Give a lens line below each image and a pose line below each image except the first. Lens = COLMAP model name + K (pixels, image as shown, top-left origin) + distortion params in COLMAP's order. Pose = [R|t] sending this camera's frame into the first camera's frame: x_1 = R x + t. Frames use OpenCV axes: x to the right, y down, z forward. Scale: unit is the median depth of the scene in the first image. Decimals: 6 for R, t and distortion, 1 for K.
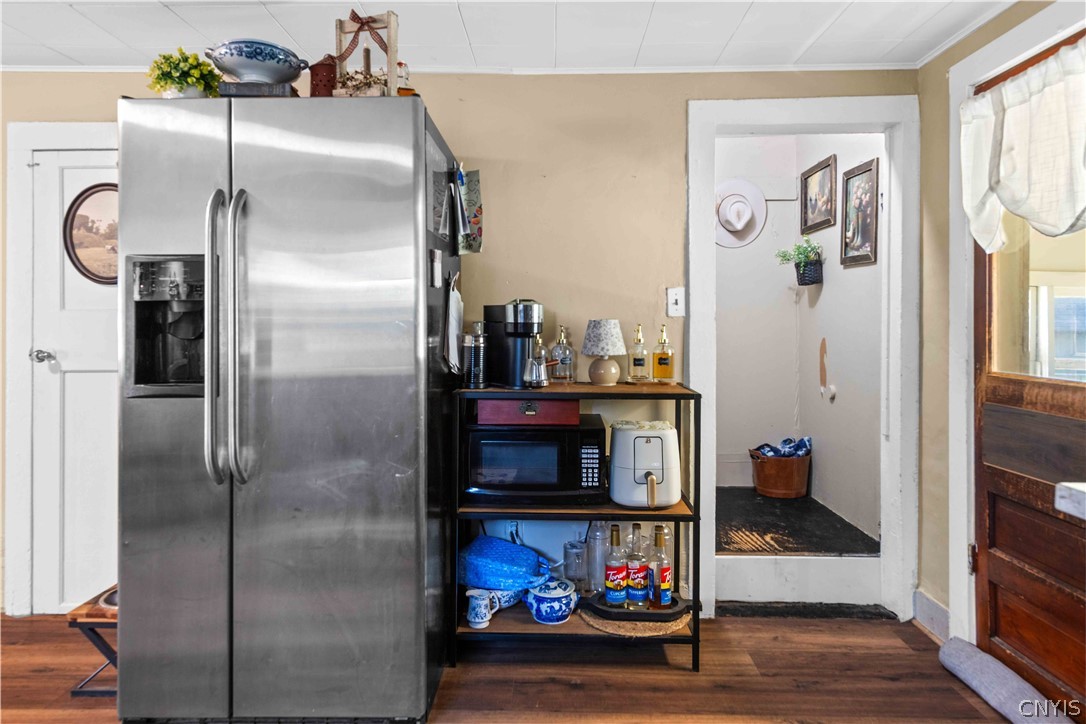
lens RADIAL K [[671.0, 0, 545.7], [0, 671.0, 327.9], [0, 0, 1]] dist [0.020430, -0.006228]
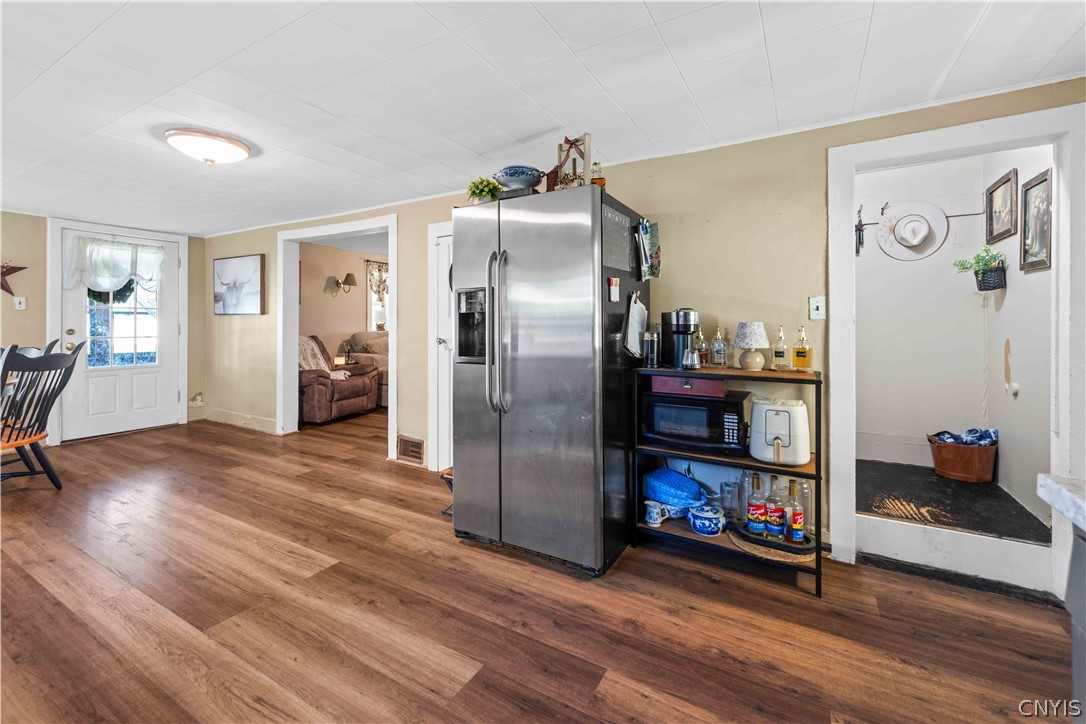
lens RADIAL K [[455.3, 0, 546.8], [0, 455.3, 328.6], [0, 0, 1]] dist [0.010881, -0.002954]
pose [[0.874279, 0.004960, -0.485399, 0.181588], [-0.004335, 0.999988, 0.002410, 0.000494], [0.485405, -0.000002, 0.874290, -0.007645]]
